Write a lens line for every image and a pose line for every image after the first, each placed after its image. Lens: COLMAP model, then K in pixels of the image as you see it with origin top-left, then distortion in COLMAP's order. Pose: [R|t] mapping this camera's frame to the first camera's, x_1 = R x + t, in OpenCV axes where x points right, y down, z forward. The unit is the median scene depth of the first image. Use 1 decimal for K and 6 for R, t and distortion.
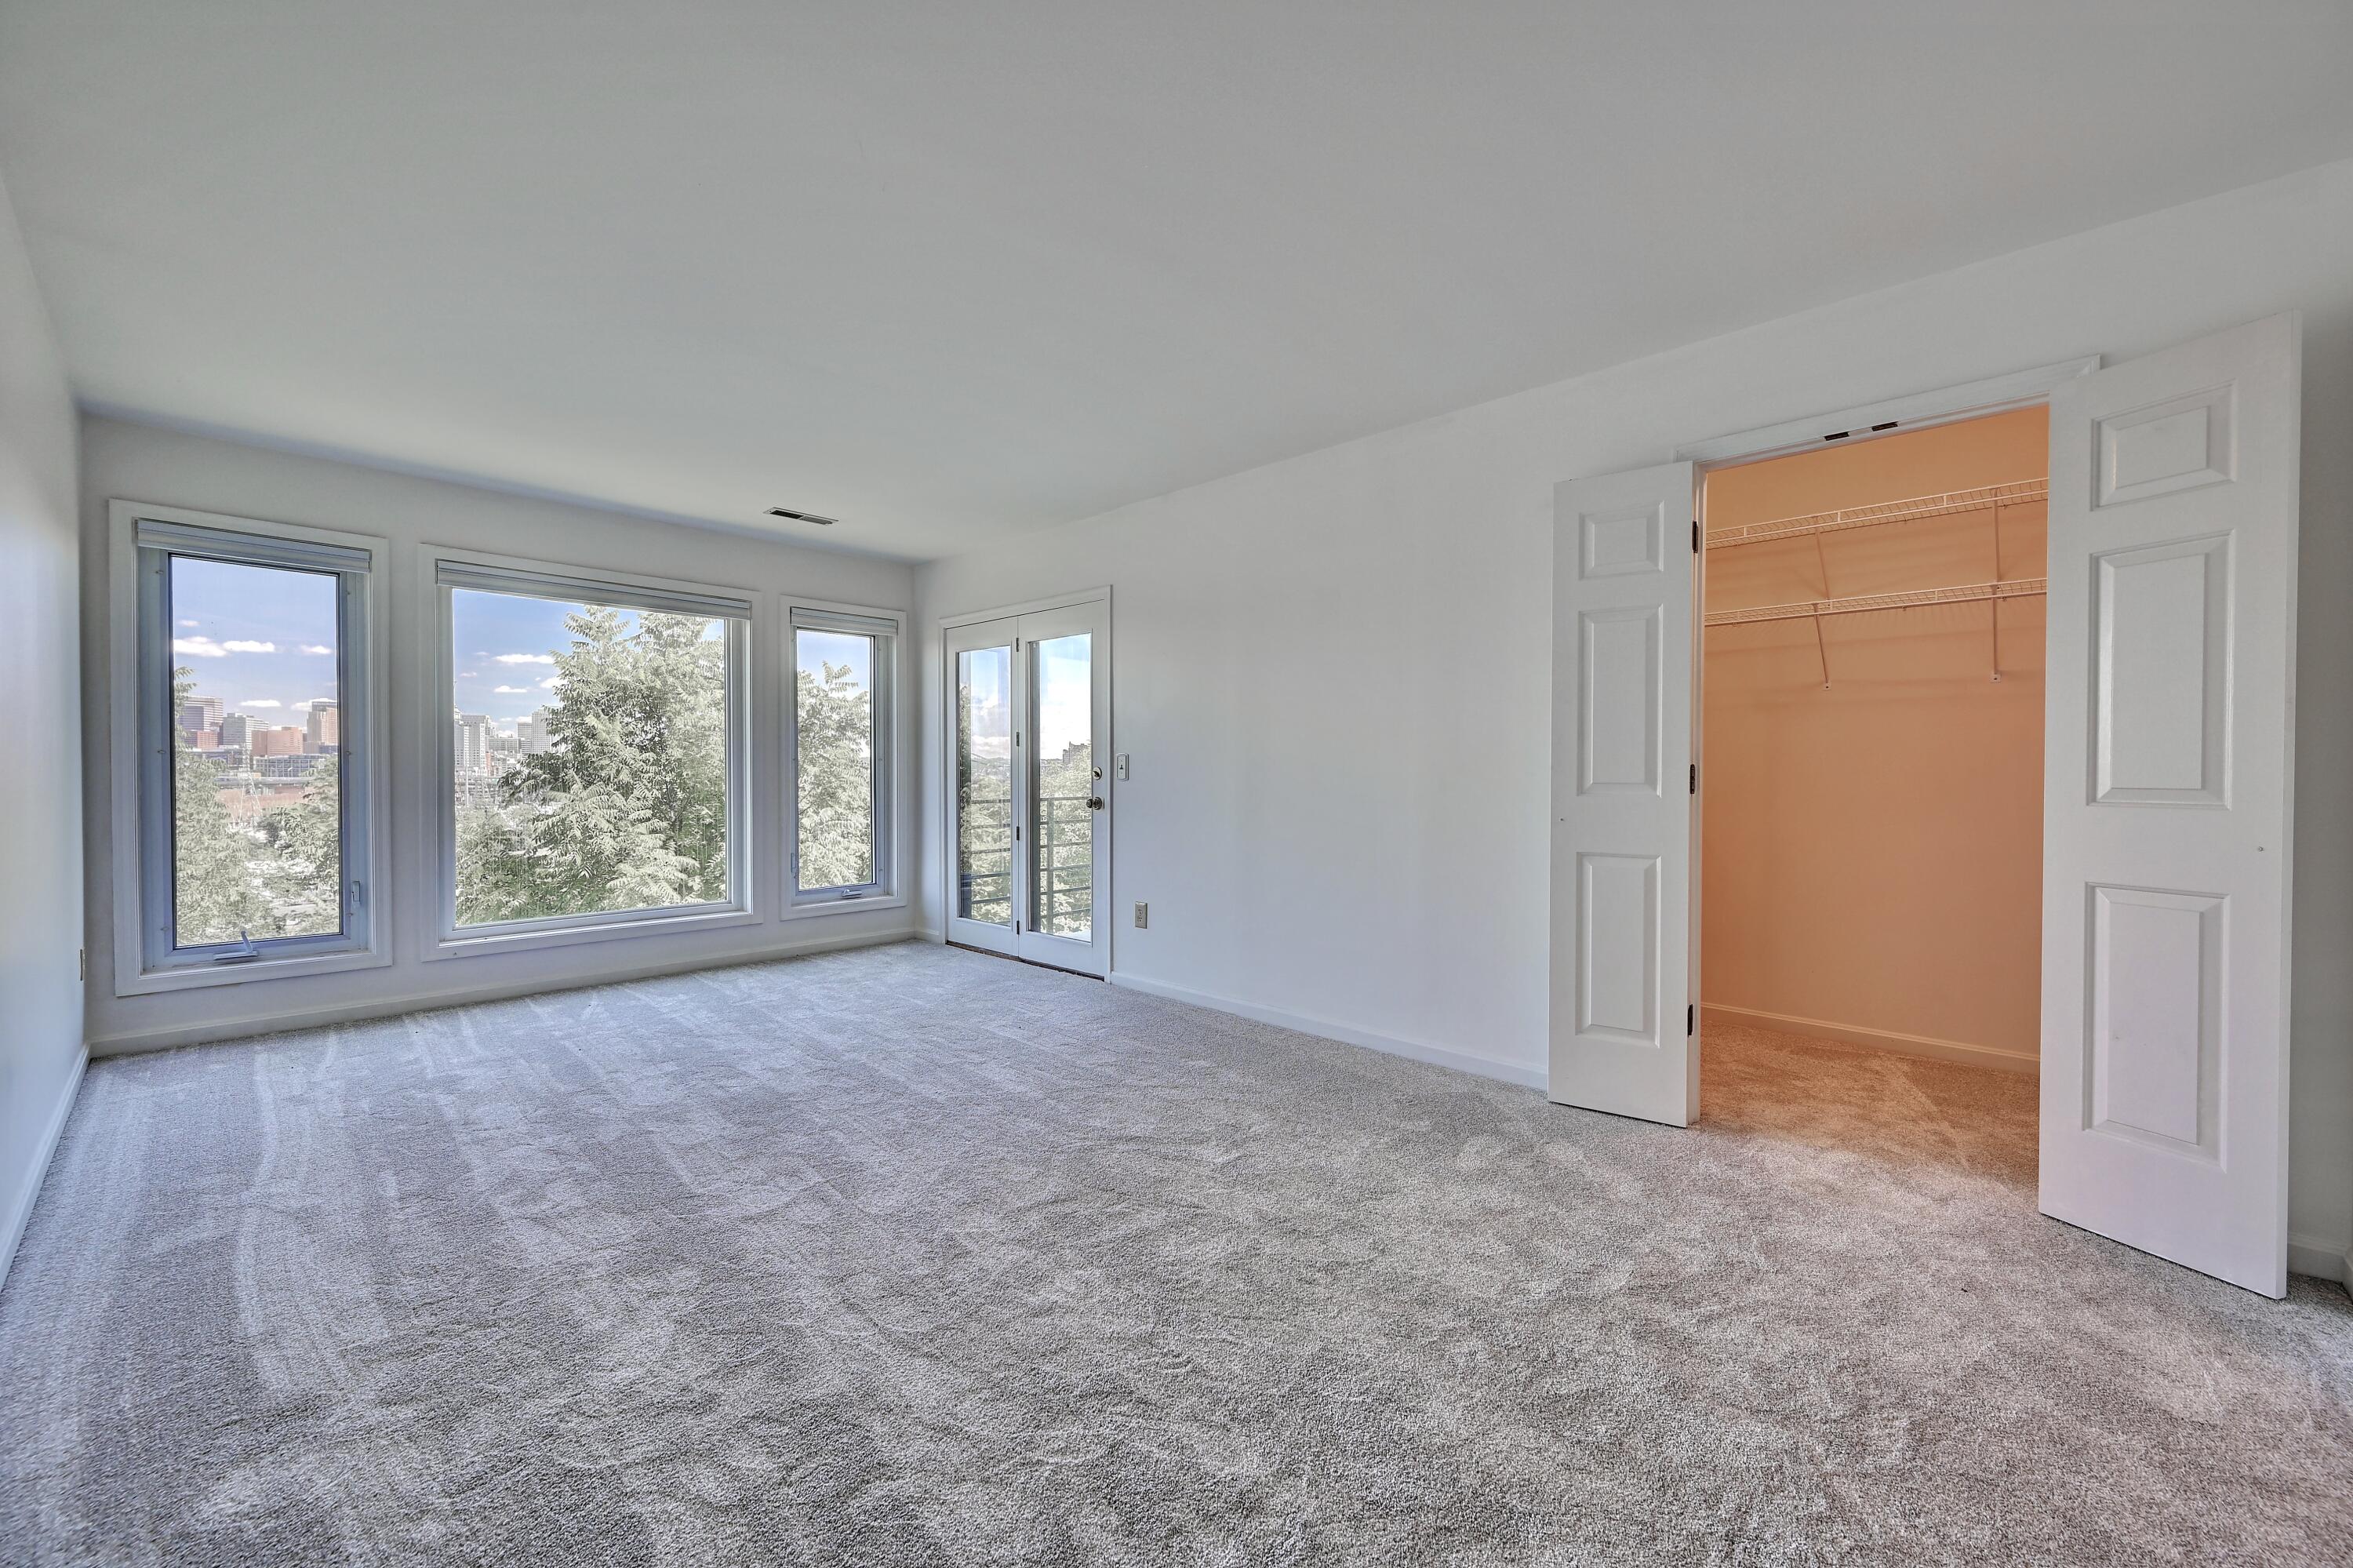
lens RADIAL K [[931.2, 0, 1176.5], [0, 931.2, 784.0], [0, 0, 1]] dist [0.000472, -0.000386]
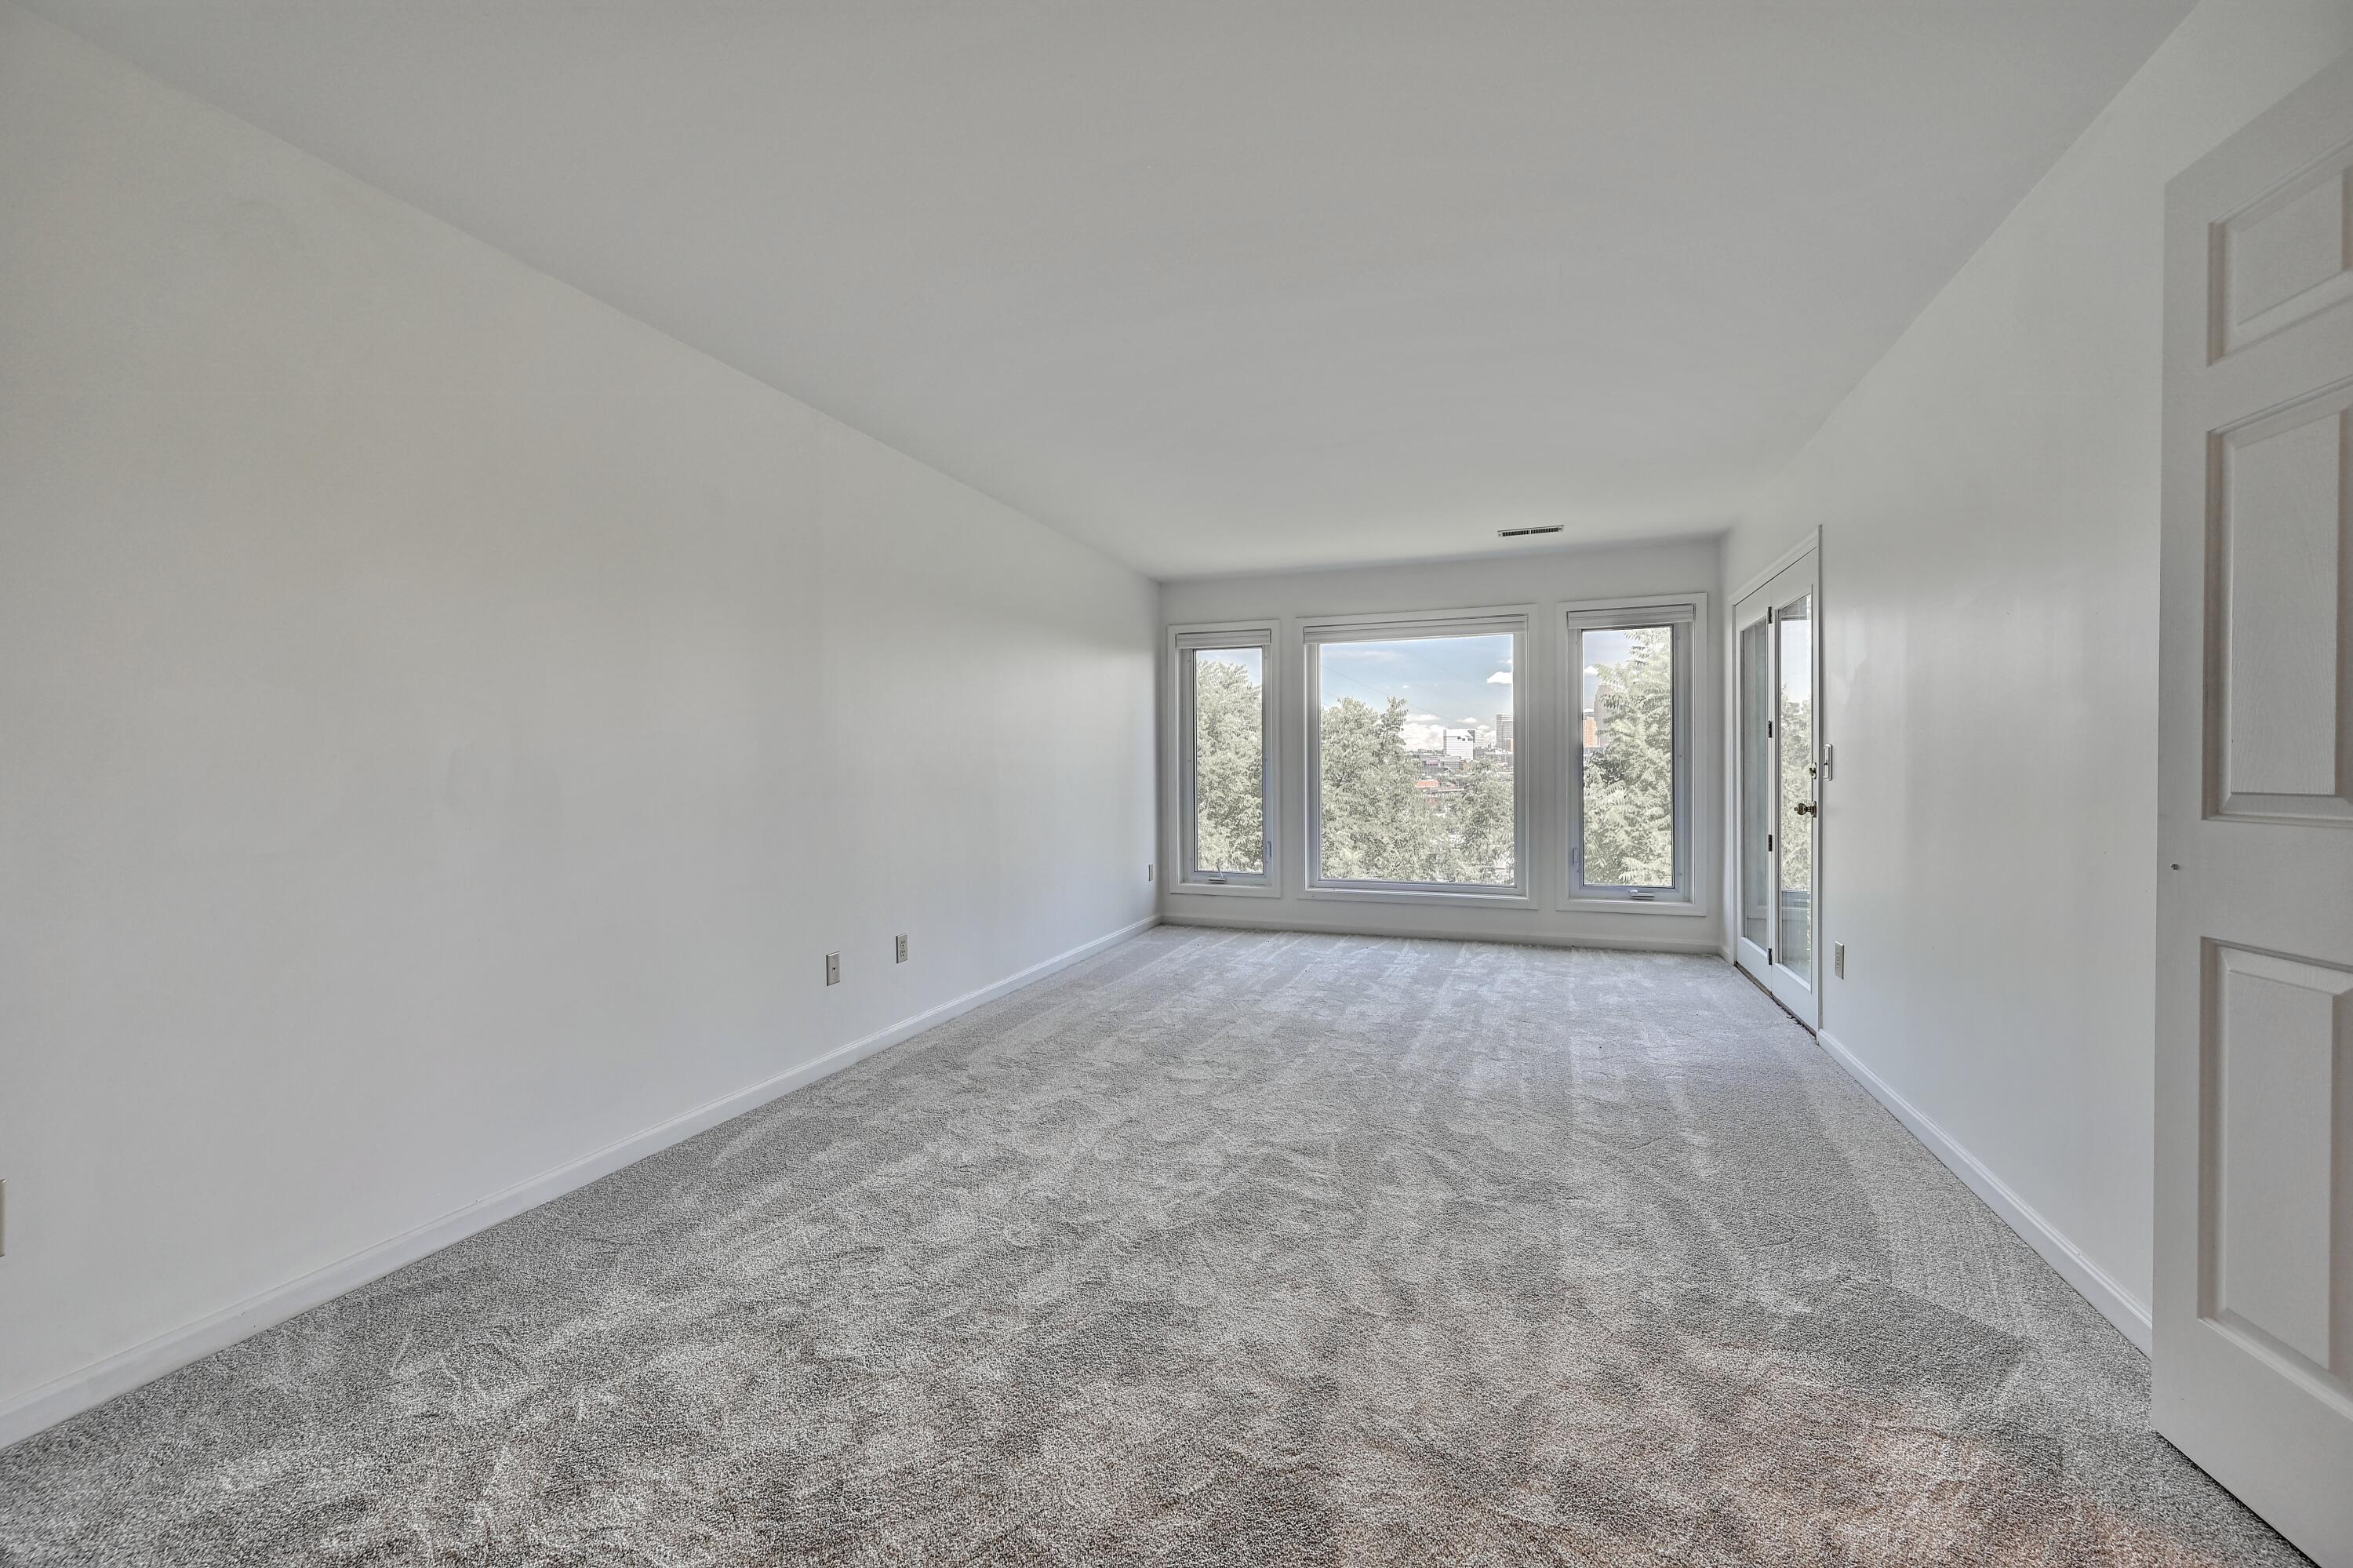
lens RADIAL K [[930.6, 0, 1176.5], [0, 930.6, 784.0], [0, 0, 1]] dist [-0.001509, -0.000319]
pose [[0.391348, 0.009336, -0.920195, 0.587661], [-0.007421, 0.999948, 0.006989, -0.002424], [0.920213, 0.004094, 0.391397, 0.291696]]
